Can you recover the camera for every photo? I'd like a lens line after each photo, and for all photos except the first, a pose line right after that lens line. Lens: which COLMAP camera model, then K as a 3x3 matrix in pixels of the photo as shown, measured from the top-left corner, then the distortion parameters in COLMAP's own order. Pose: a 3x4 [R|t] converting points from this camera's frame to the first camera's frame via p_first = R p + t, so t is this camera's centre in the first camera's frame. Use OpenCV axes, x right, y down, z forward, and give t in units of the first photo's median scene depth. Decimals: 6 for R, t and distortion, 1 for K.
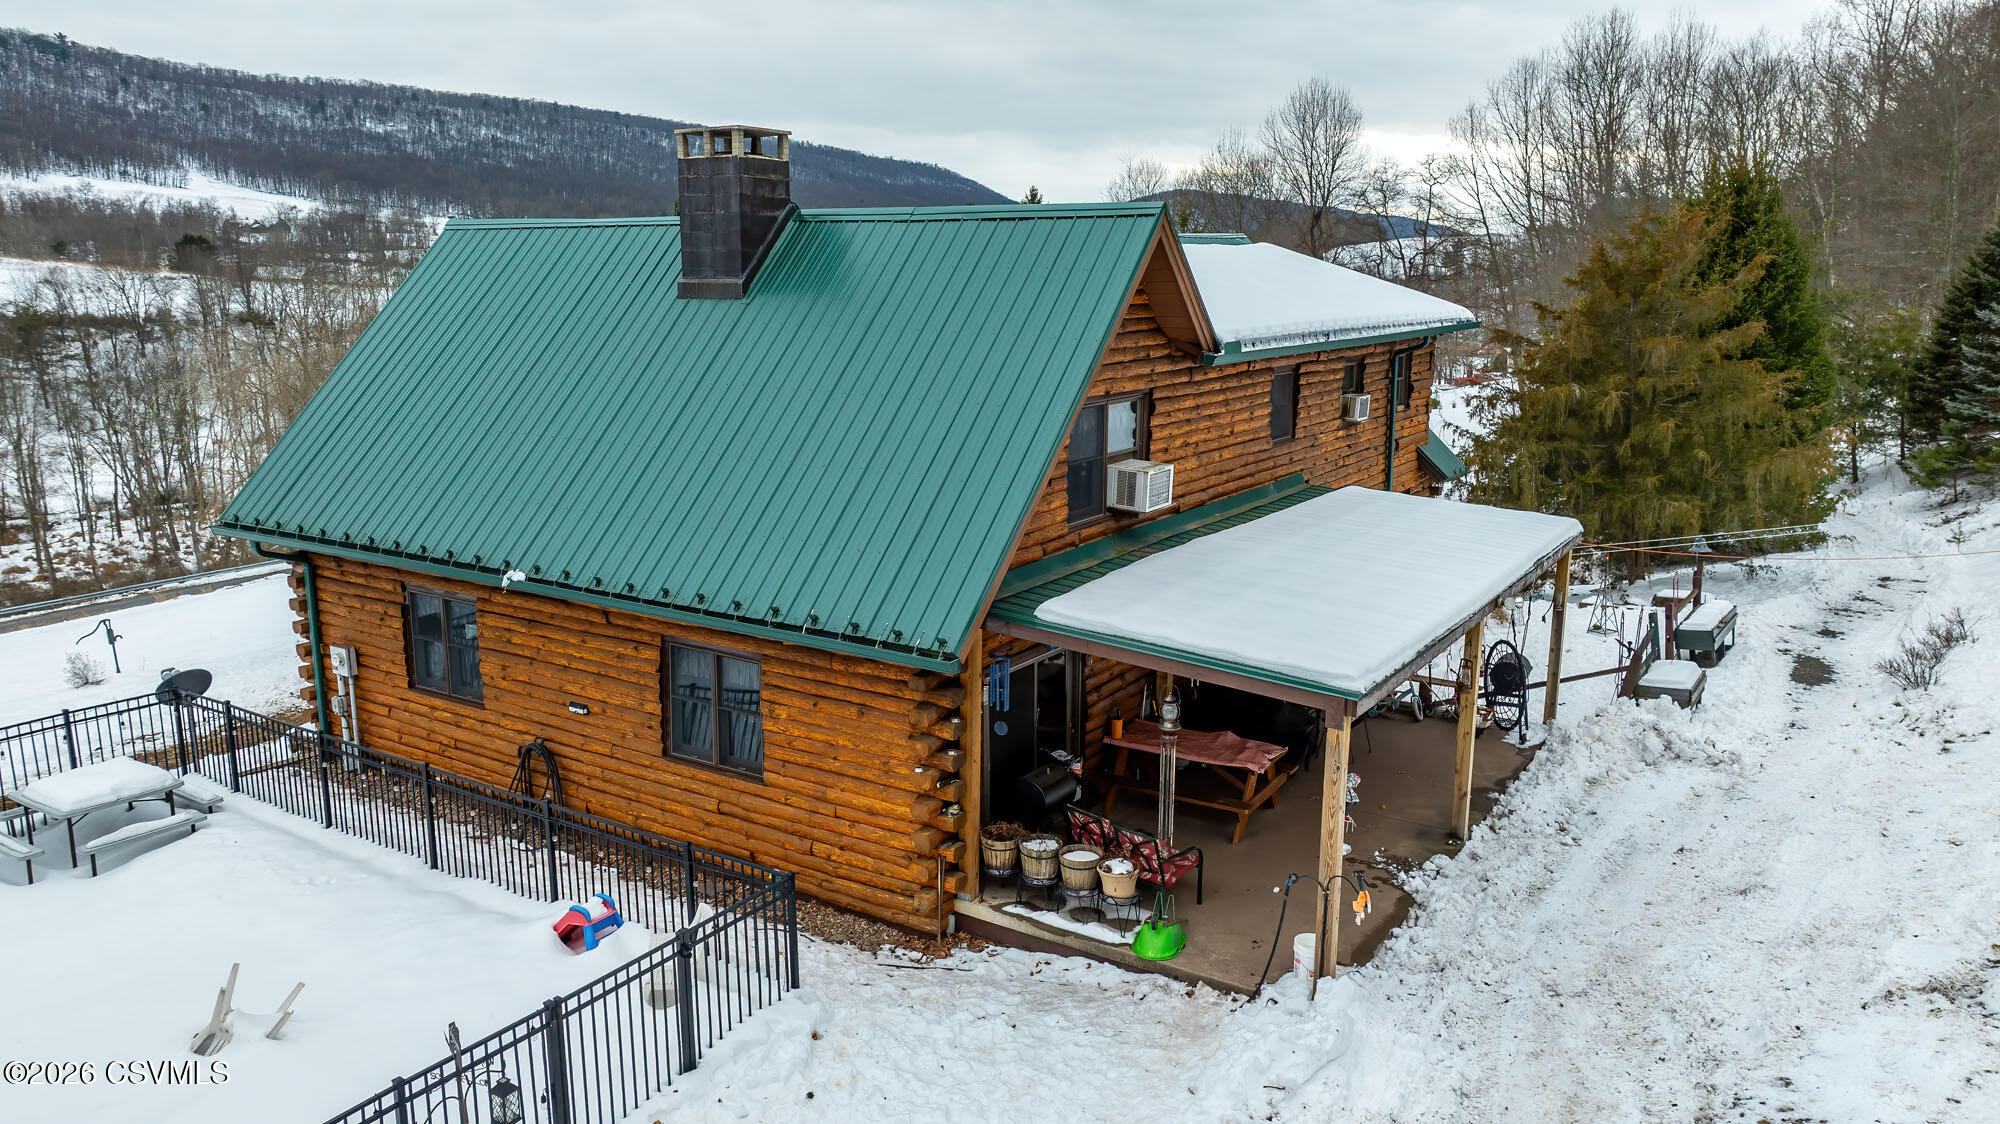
lens RADIAL K [[1408.8, 0, 1006.7], [0, 1408.8, 571.2], [0, 0, 1]] dist [-0.048436, 0.046794]
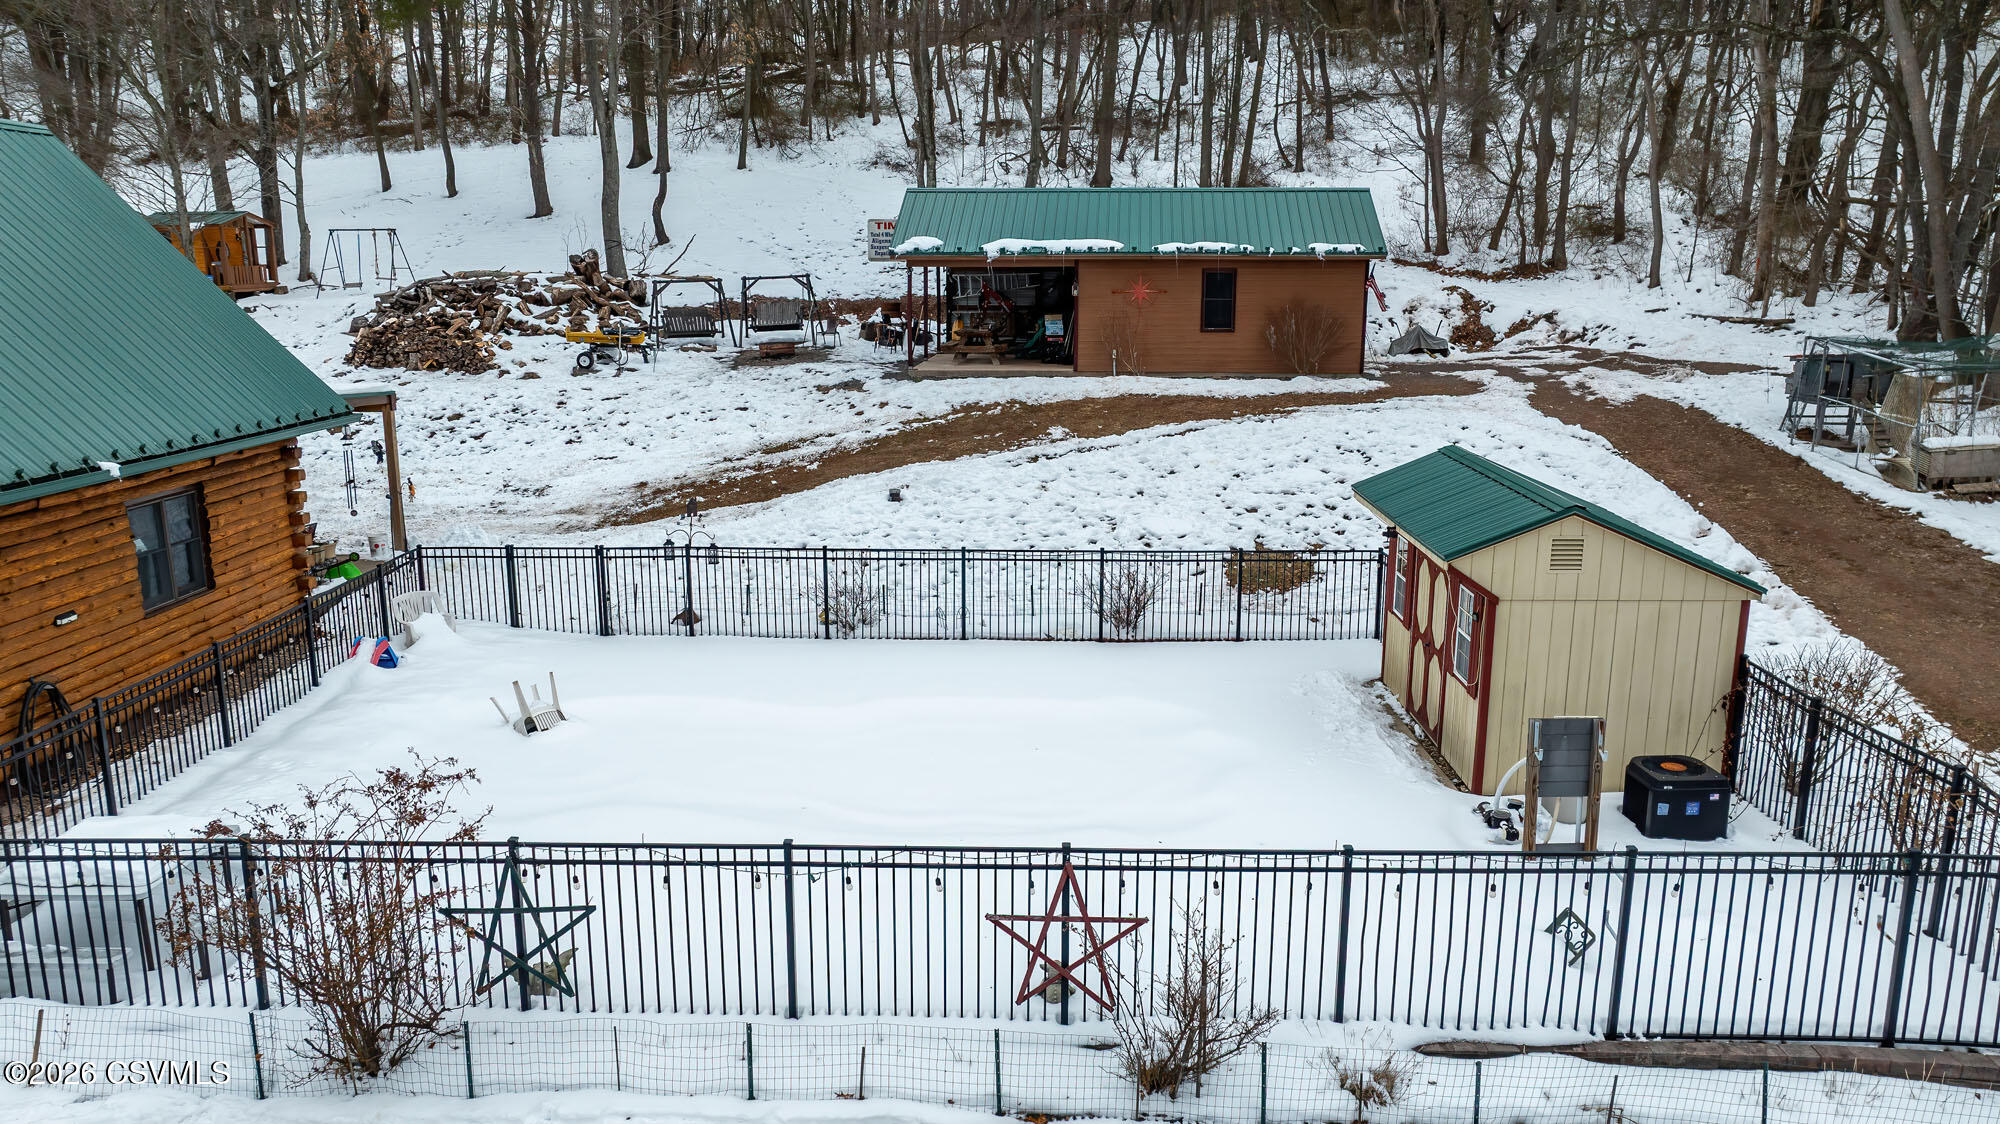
lens RADIAL K [[1408.8, 0, 1006.7], [0, 1408.8, 571.2], [0, 0, 1]] dist [-0.048436, 0.046794]
pose [[-0.530306, -0.195575, 0.824940, -1.567378], [0.161707, 0.931832, 0.324869, -0.152380], [-0.832242, 0.305678, -0.462530, 0.979837]]
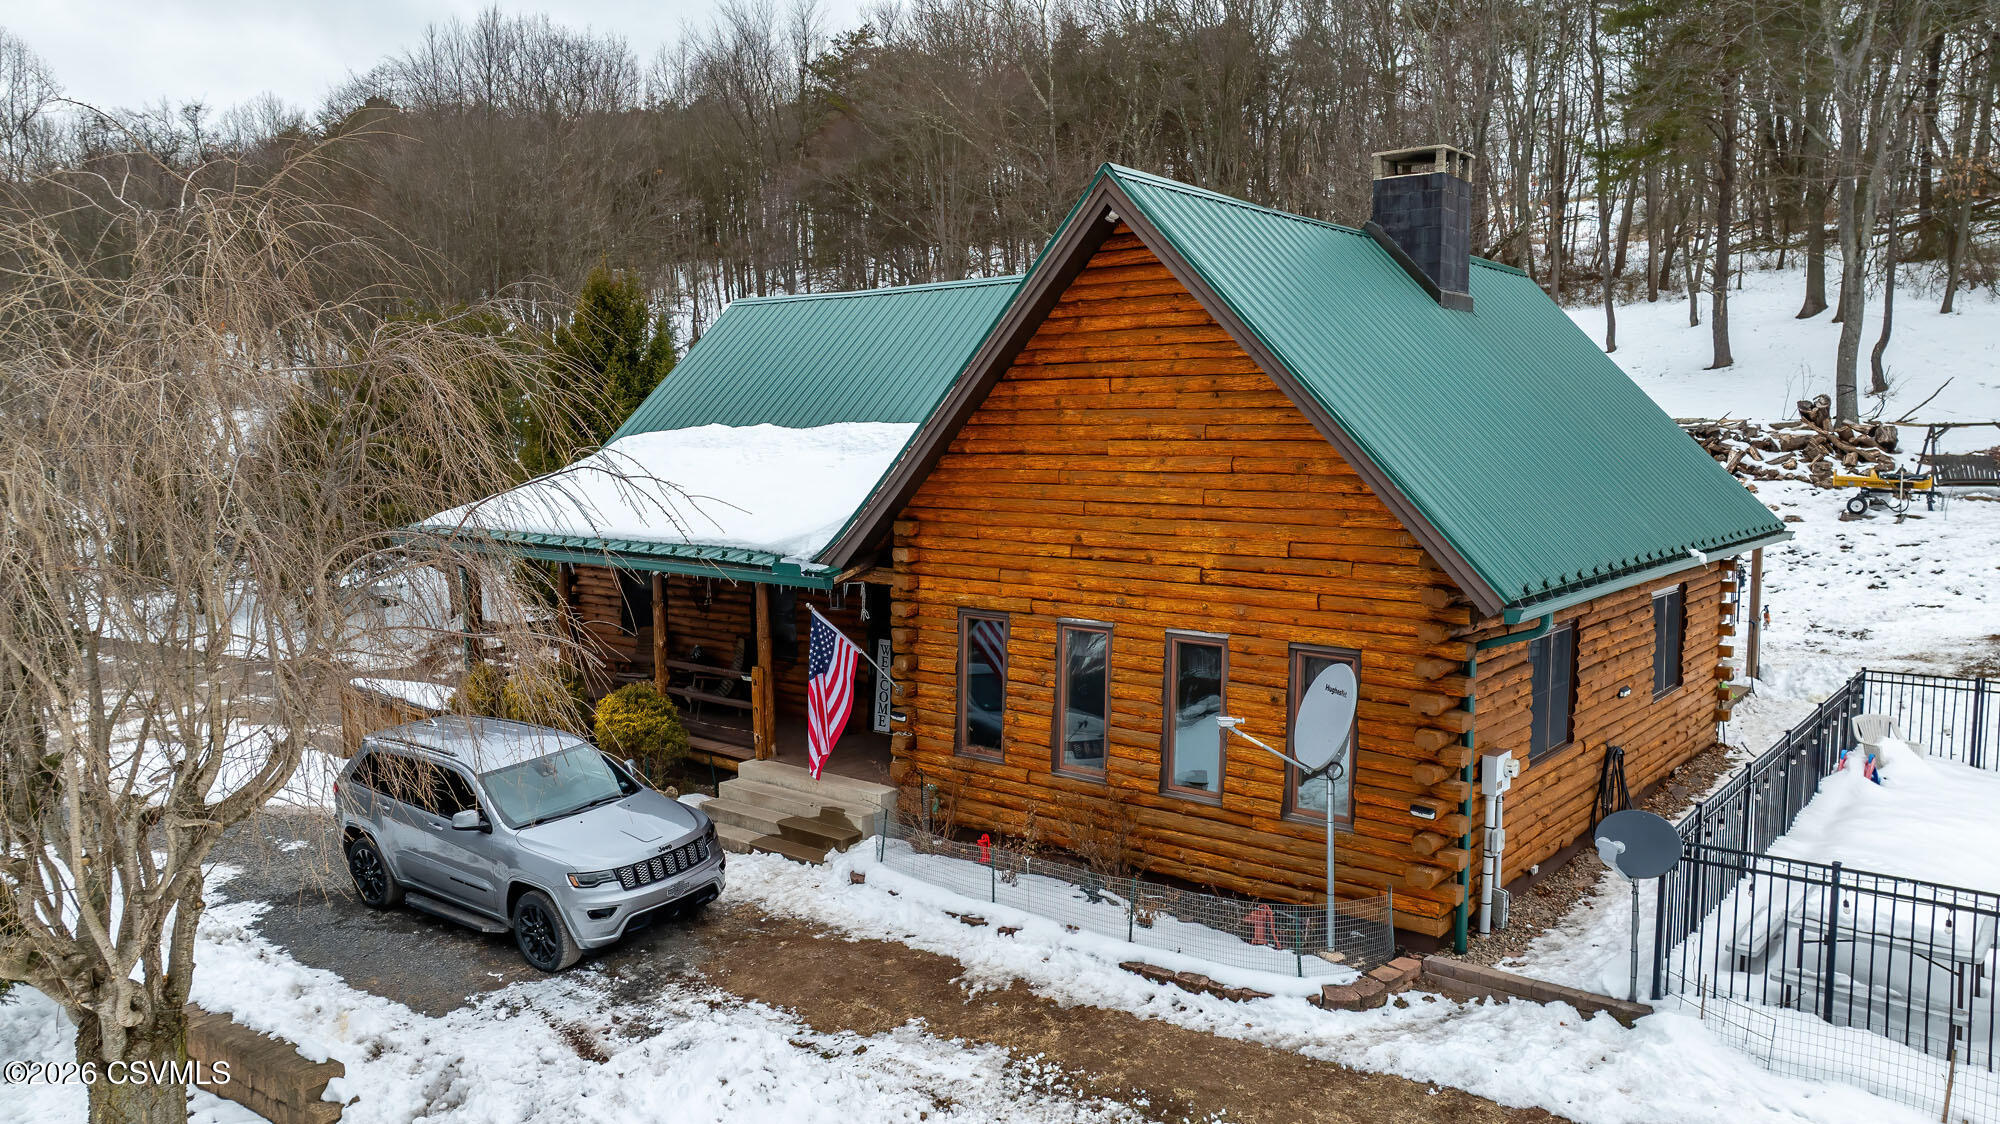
lens RADIAL K [[1408.8, 0, 1006.7], [0, 1408.8, 571.2], [0, 0, 1]] dist [-0.048436, 0.046794]
pose [[0.102867, -0.108934, 0.988712, -1.498111], [0.199124, 0.976120, 0.086830, -0.187810], [-0.974560, 0.187944, 0.122102, 1.427988]]
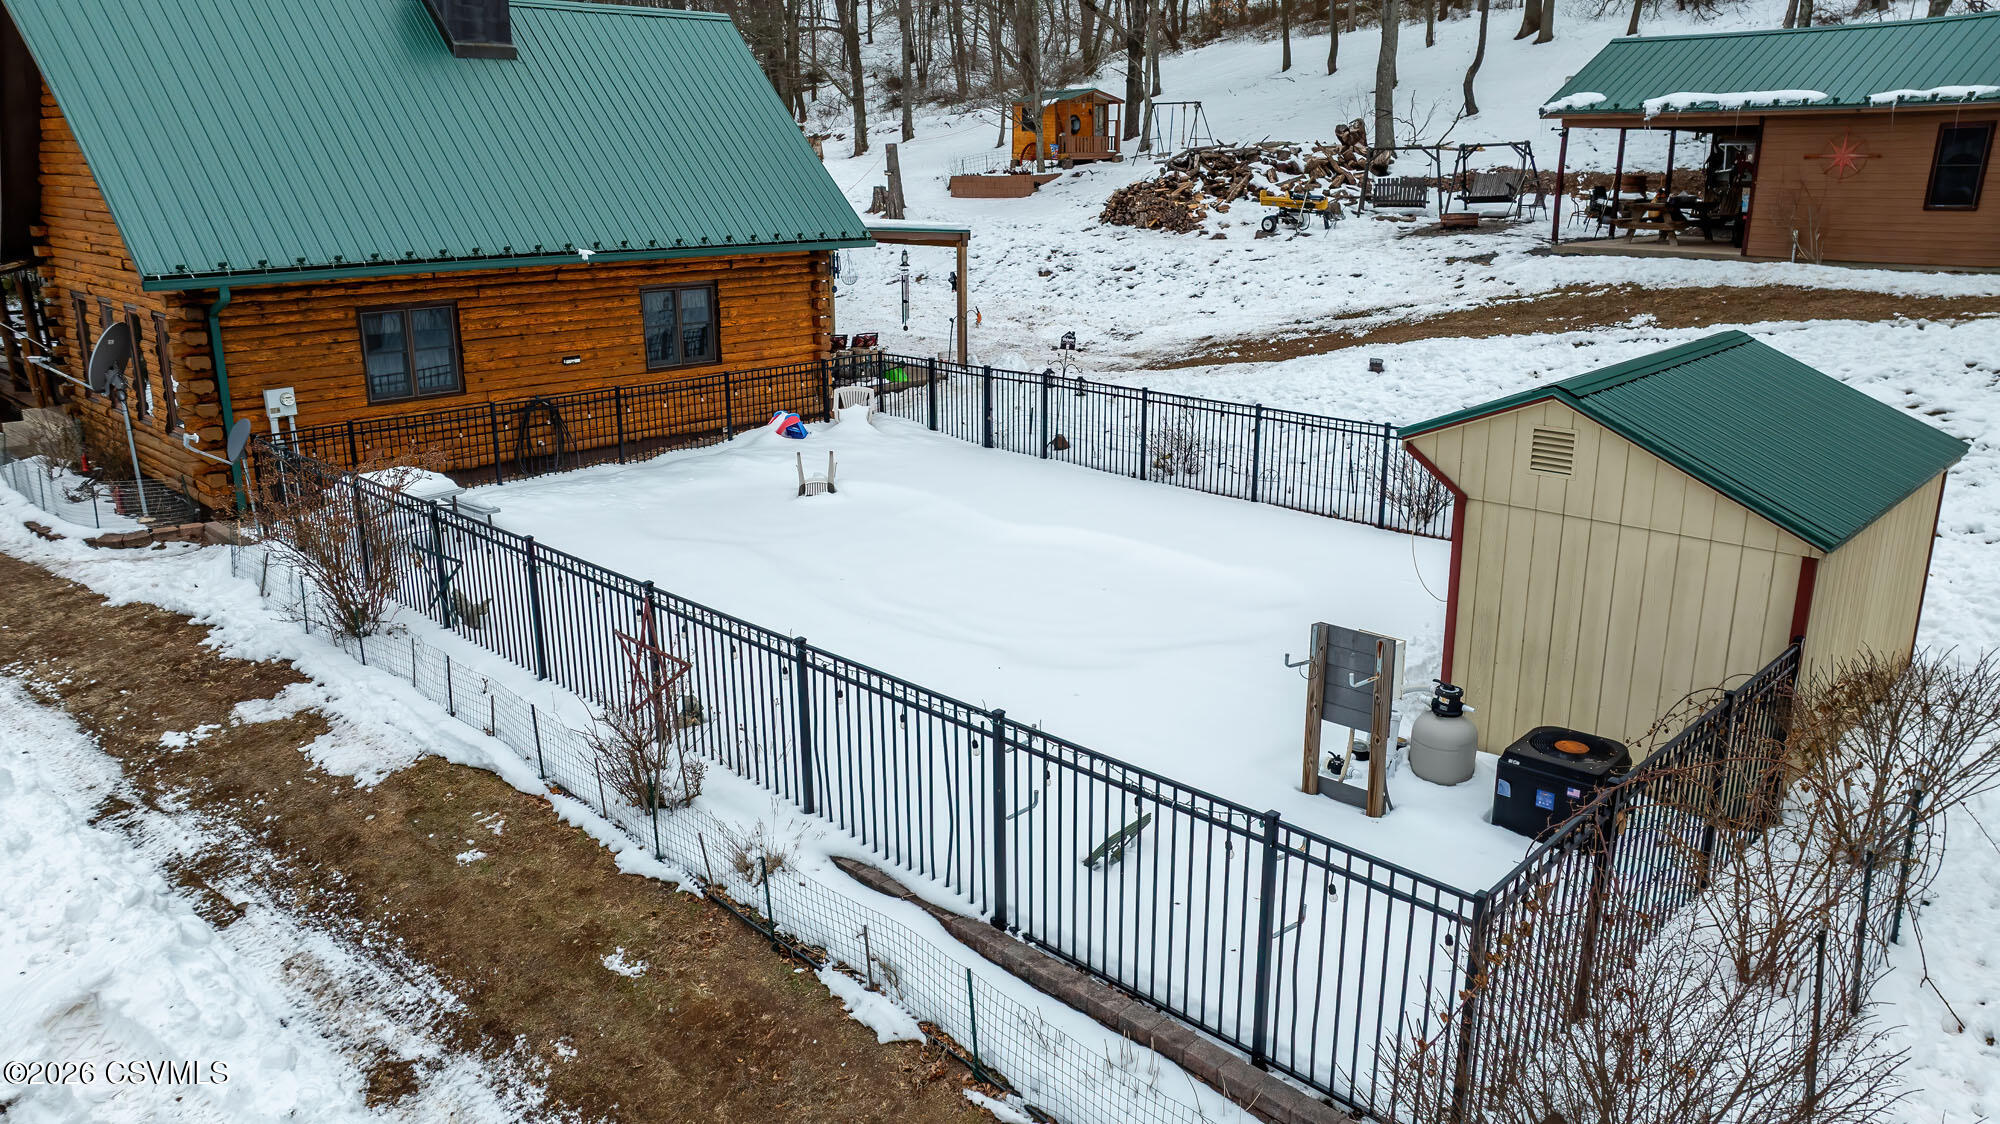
lens RADIAL K [[1420.5, 0, 1000.0], [0, 1420.5, 562.0], [0, 0, 1]] dist [-0.033048, 0.041836]
pose [[0.191617, -0.282778, 0.939851, -1.739537], [0.196610, 0.949244, 0.245519, 0.029357], [-0.961575, 0.137738, 0.237488, 0.319709]]
